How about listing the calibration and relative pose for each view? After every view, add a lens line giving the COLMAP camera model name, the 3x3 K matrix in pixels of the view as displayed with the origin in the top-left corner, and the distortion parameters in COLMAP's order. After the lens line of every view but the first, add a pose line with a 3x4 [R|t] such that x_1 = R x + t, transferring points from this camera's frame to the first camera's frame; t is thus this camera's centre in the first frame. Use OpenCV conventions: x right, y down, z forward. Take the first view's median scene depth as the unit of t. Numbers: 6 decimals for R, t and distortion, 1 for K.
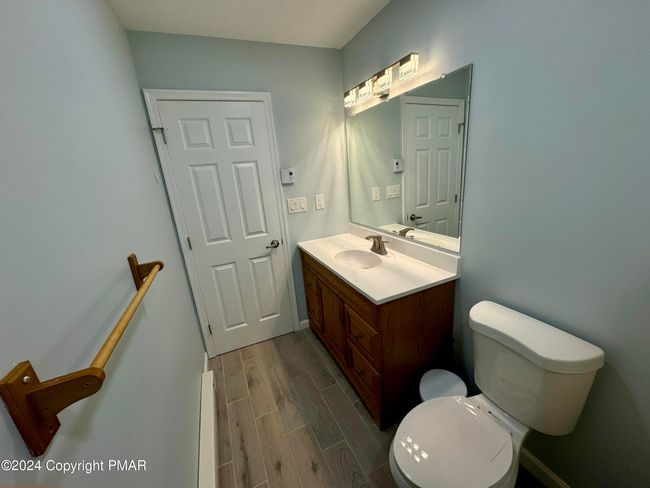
lens RADIAL K [[260.1, 0, 325.0], [0, 260.1, 244.0], [0, 0, 1]] dist [-0.002052, -0.000360]
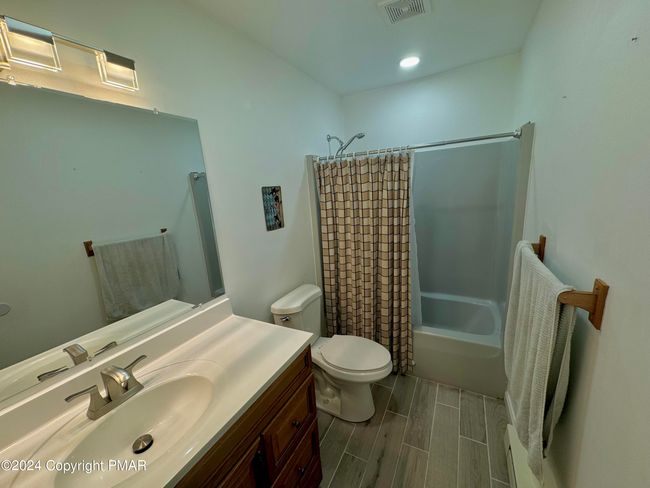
lens RADIAL K [[260.1, 0, 325.0], [0, 260.1, 244.0], [0, 0, 1]] dist [-0.002052, -0.000360]
pose [[-0.573069, -0.041064, 0.818478, -0.509956], [0.355400, 0.887484, 0.293365, -0.299980], [-0.738433, 0.459005, -0.493995, 1.111873]]
